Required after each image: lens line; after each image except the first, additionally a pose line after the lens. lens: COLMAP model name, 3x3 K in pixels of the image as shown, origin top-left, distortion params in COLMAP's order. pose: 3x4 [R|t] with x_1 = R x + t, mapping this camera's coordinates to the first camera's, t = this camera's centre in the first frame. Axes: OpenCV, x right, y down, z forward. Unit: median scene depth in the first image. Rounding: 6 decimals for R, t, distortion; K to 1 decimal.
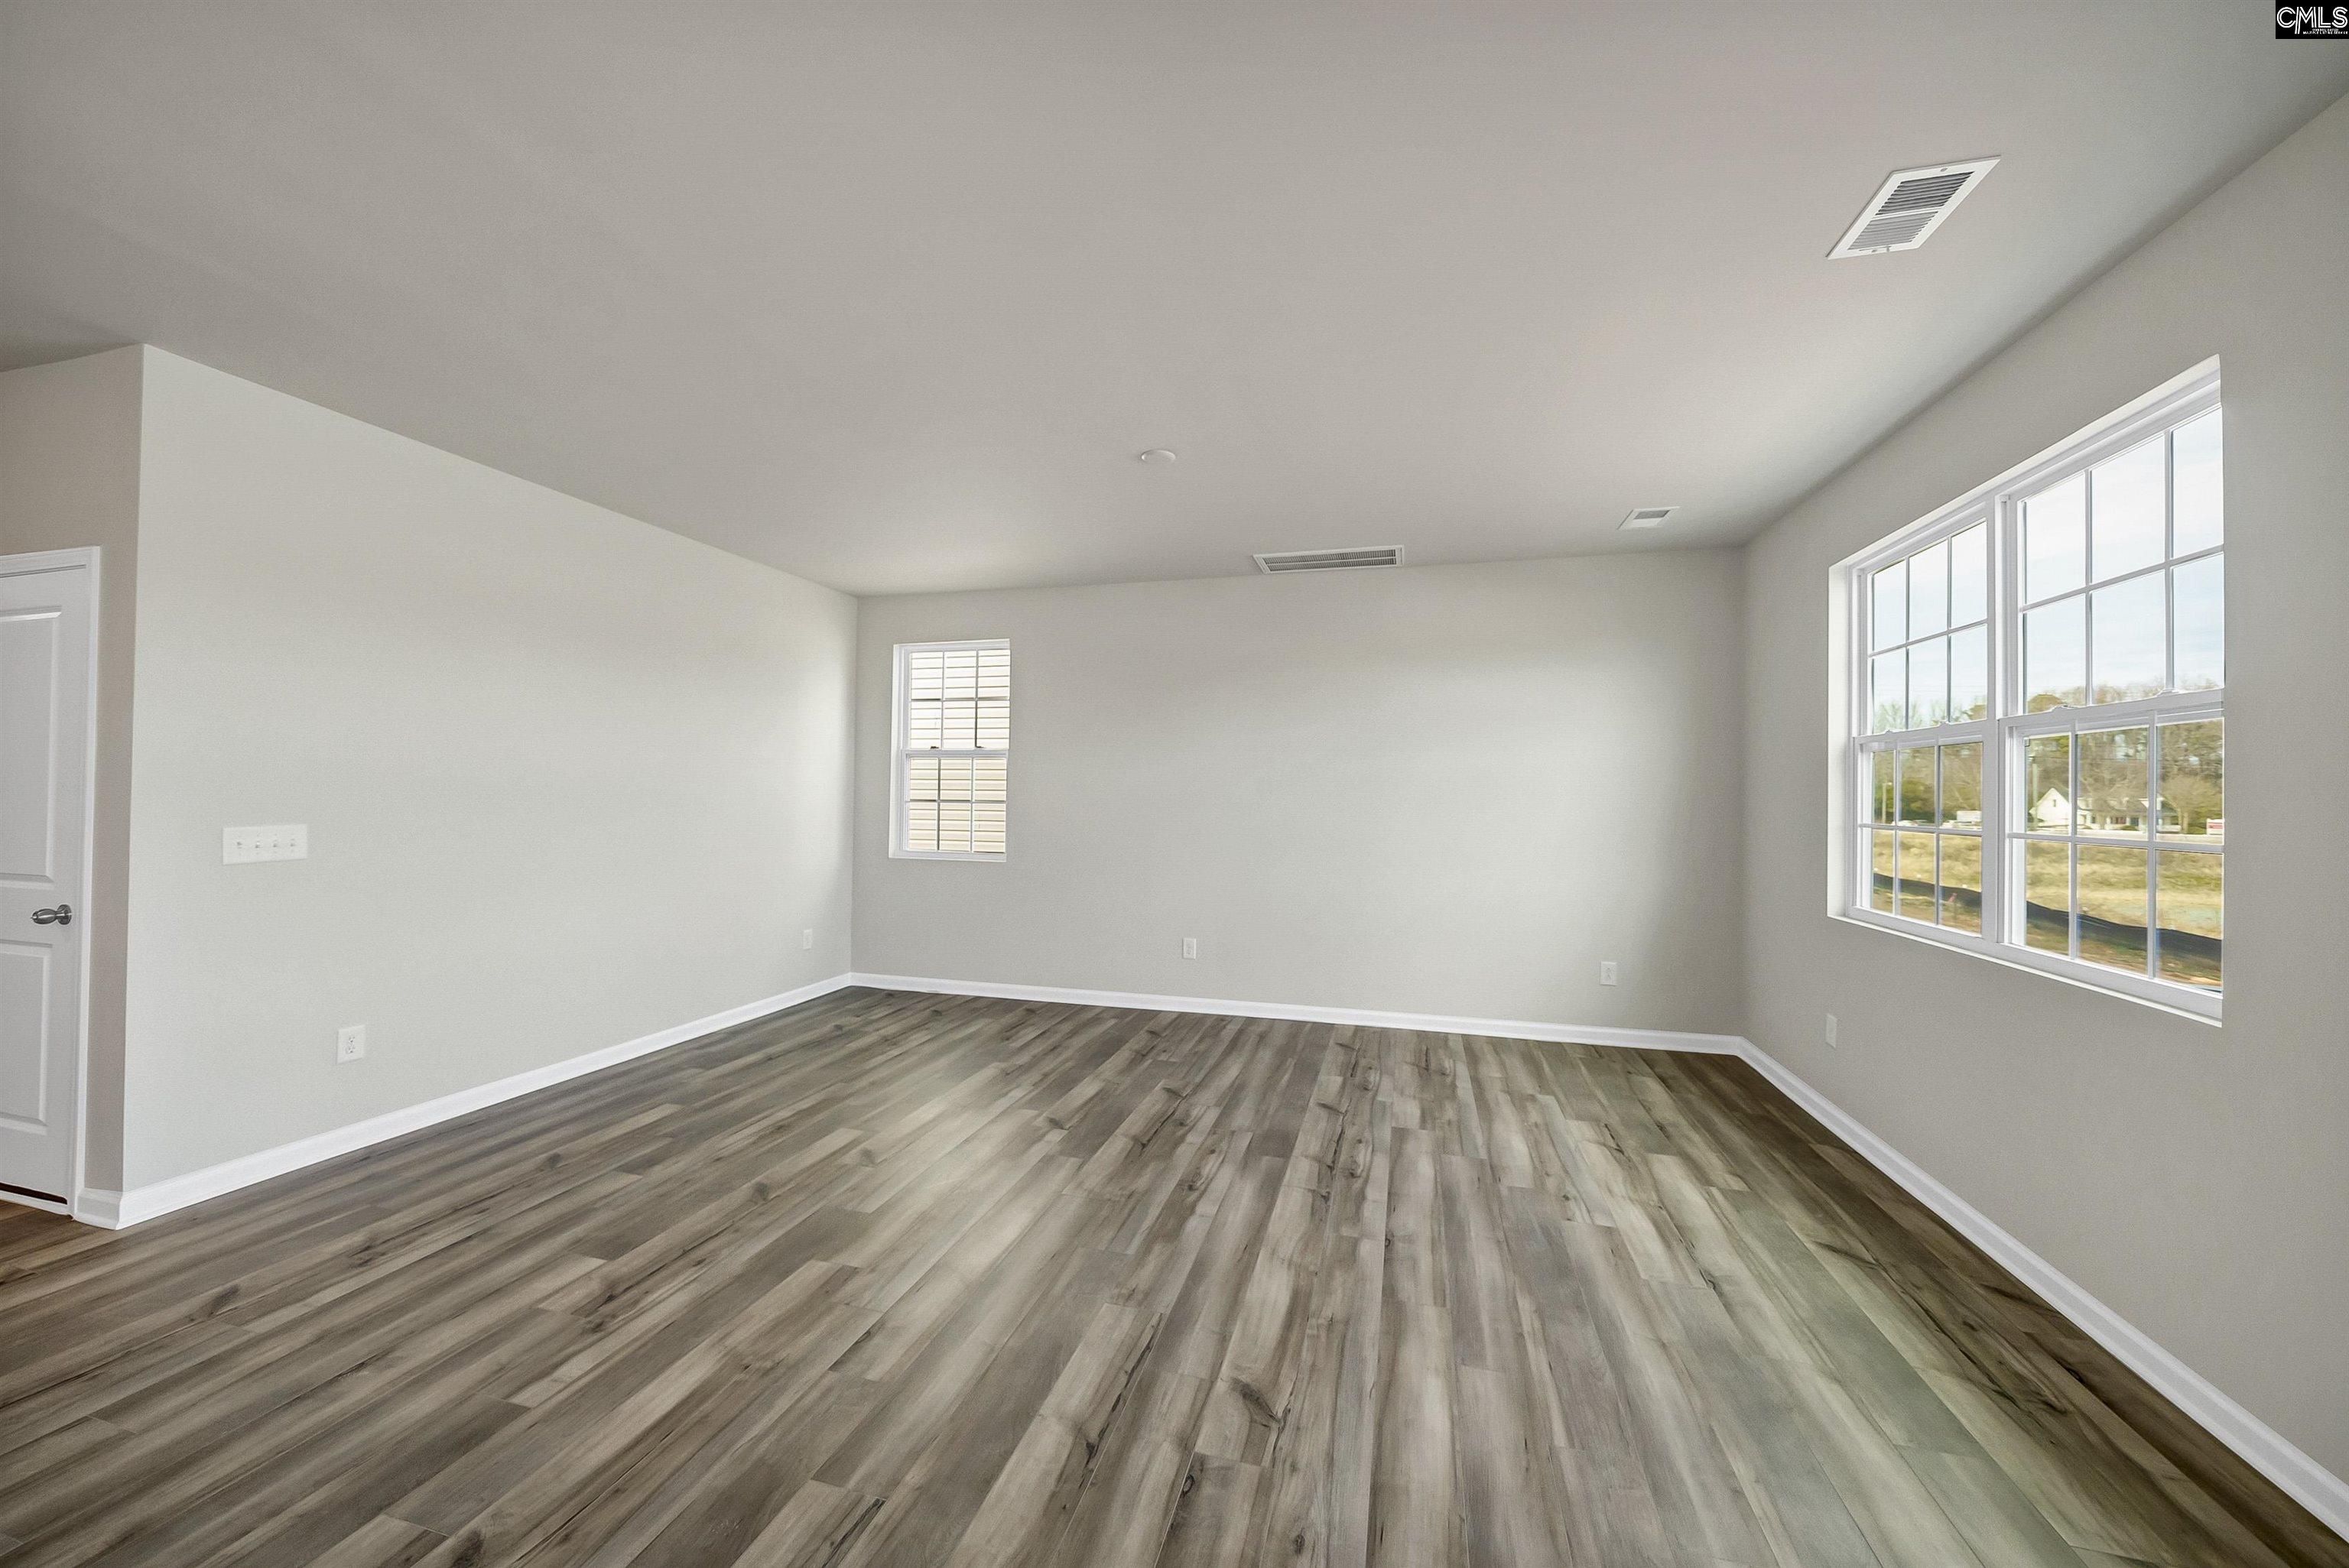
lens RADIAL K [[856.9, 0, 1184.9], [0, 856.9, 761.2], [0, 0, 1]] dist [0.000078, -0.000896]
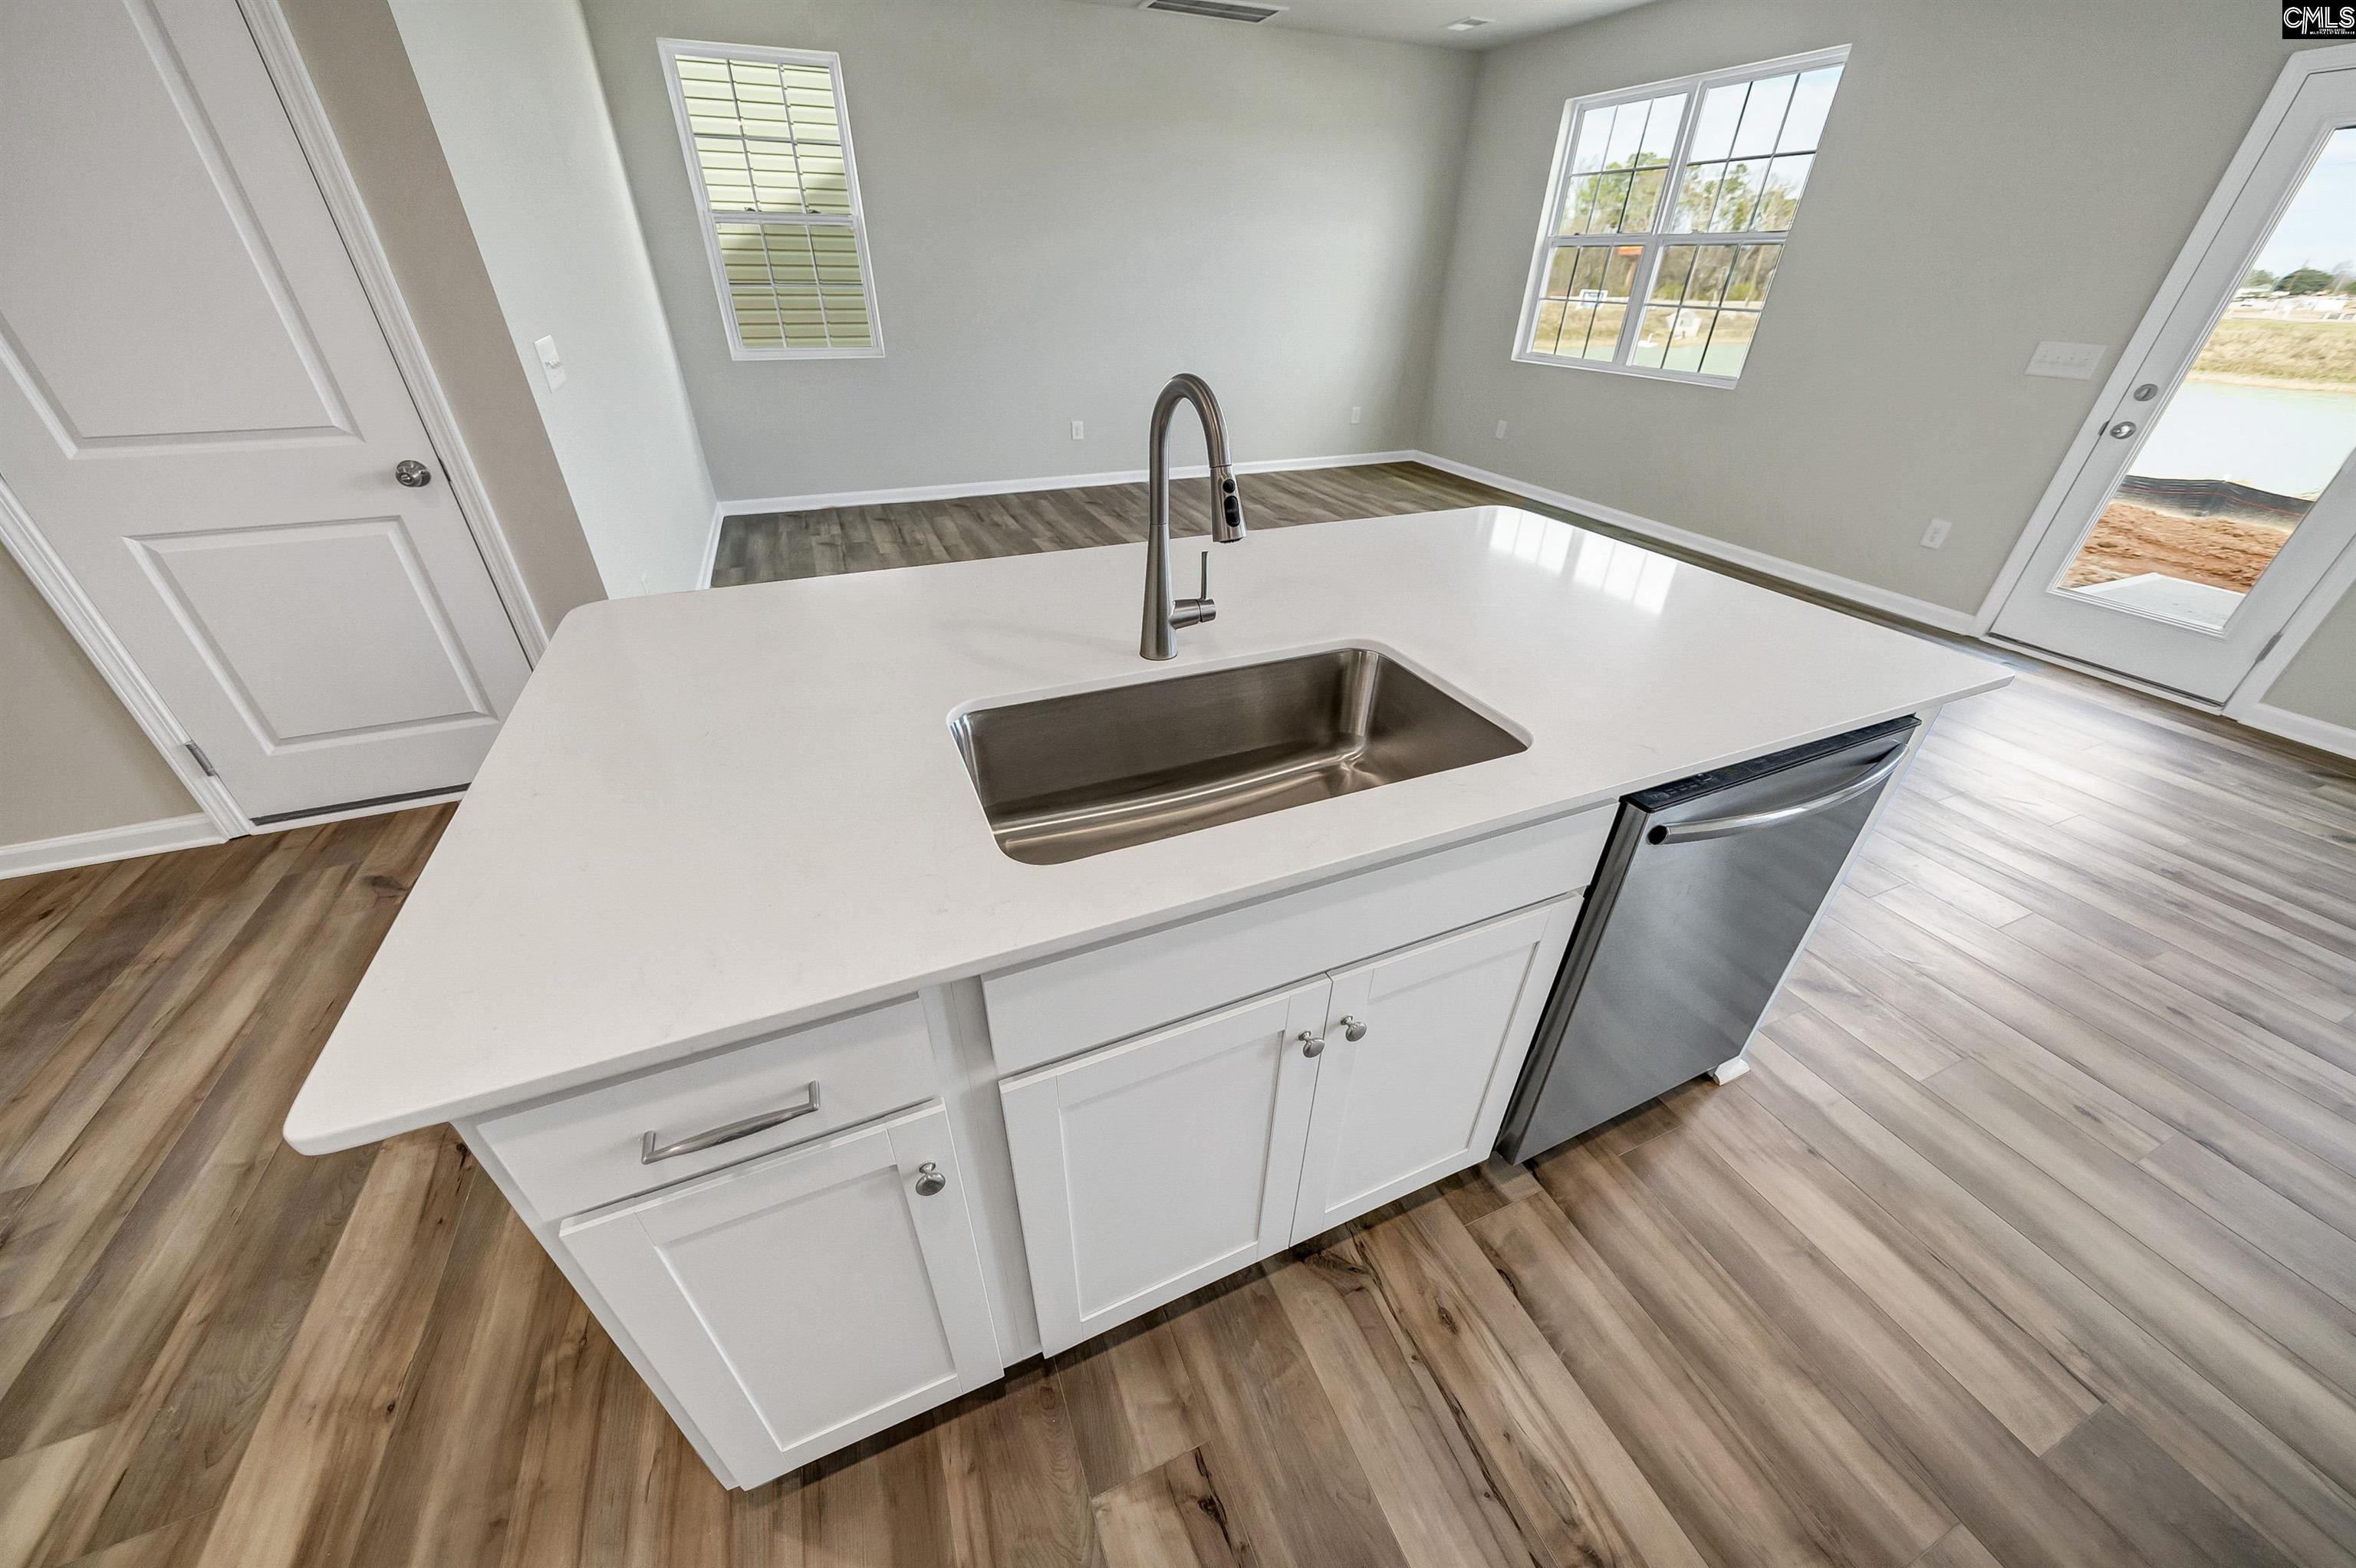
lens RADIAL K [[827.3, 0, 1188.1], [0, 827.3, 808.7], [0, 0, 1]] dist [-0.004443, -0.000398]
pose [[0.787152, -0.336129, 0.517116, -1.166260], [-0.029293, 0.817120, 0.575723, -0.030749], [-0.616063, -0.468329, 0.633352, -0.096651]]
